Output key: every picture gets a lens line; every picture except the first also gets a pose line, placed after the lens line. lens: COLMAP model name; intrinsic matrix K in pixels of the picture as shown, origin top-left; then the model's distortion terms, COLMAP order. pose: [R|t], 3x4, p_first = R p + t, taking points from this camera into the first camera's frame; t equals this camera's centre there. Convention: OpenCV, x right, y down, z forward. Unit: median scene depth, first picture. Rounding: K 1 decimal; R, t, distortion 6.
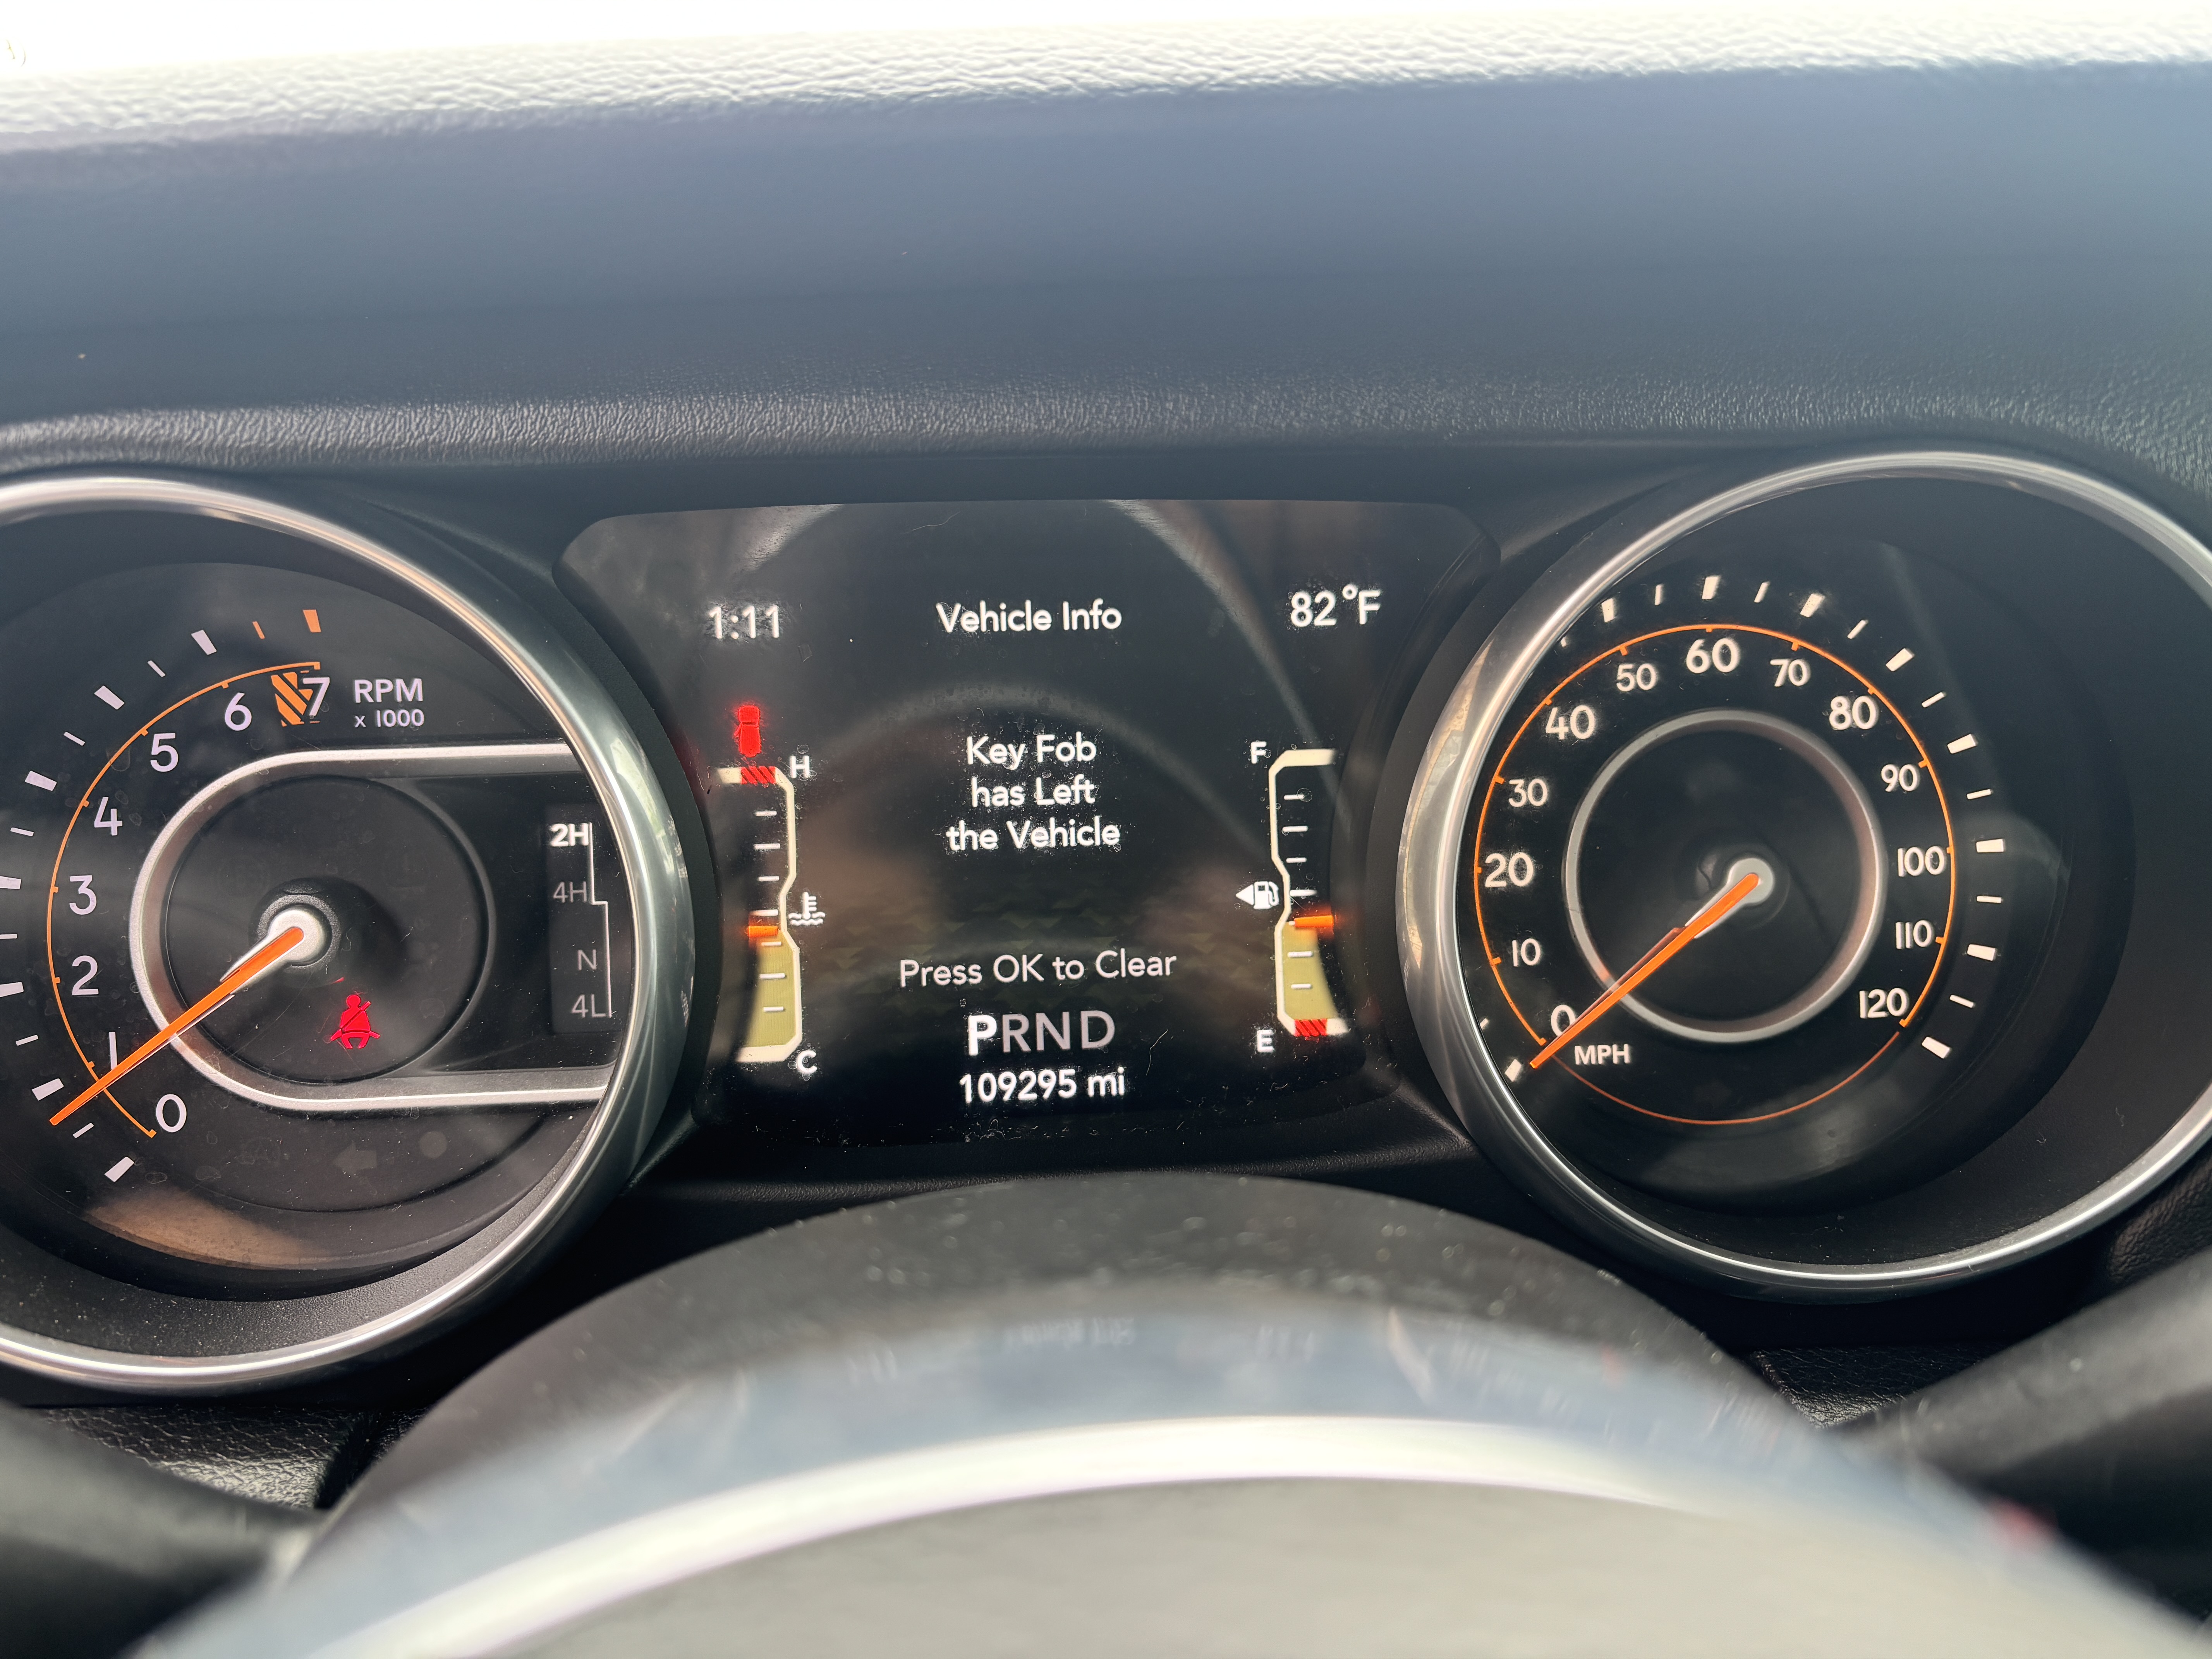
lens RADIAL K [[1650.6, 0, 1108.8], [0, 1650.6, 815.7], [0, 0, 1]] dist [0.001132, -0.002947]
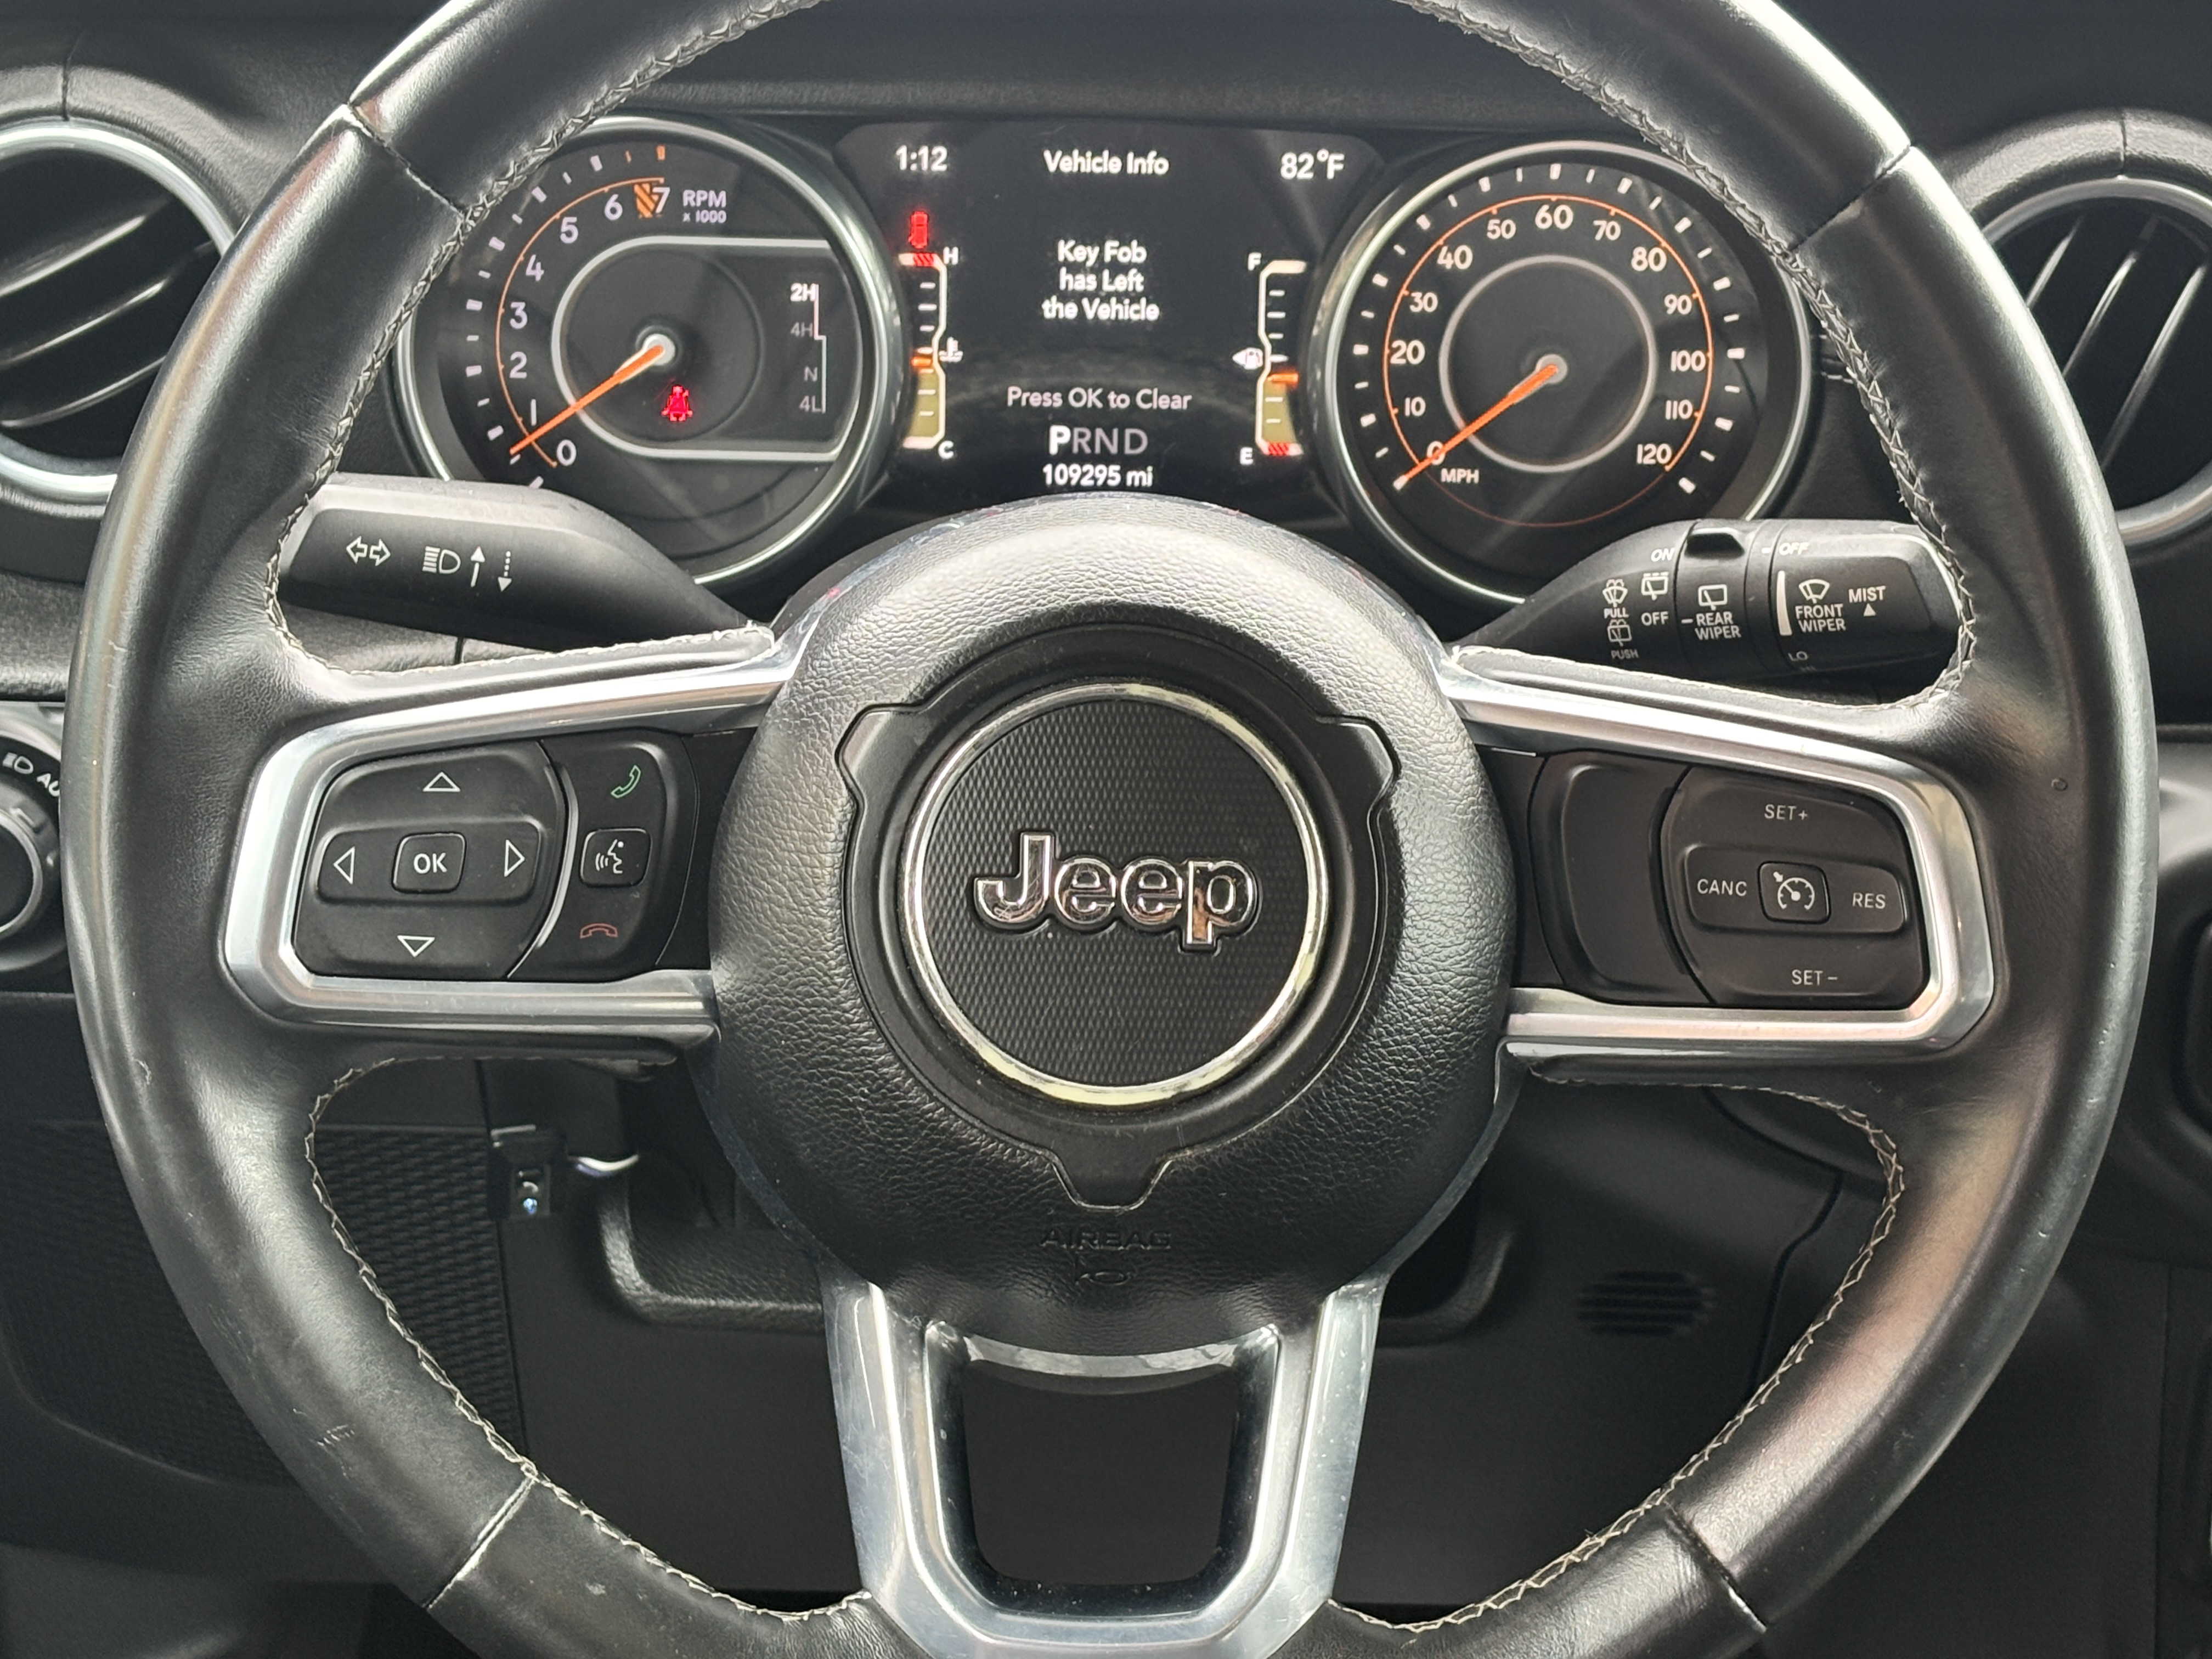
lens RADIAL K [[4505.1, 0, 1119.0], [0, 4505.1, 836.2], [0, 0, 1]] dist [0.370882, -2.892884]
pose [[0.996907, 0.065056, -0.044099, 0.186286], [-0.056014, 0.981706, 0.181979, -0.271541], [0.055131, -0.178946, 0.982313, -3.173624]]
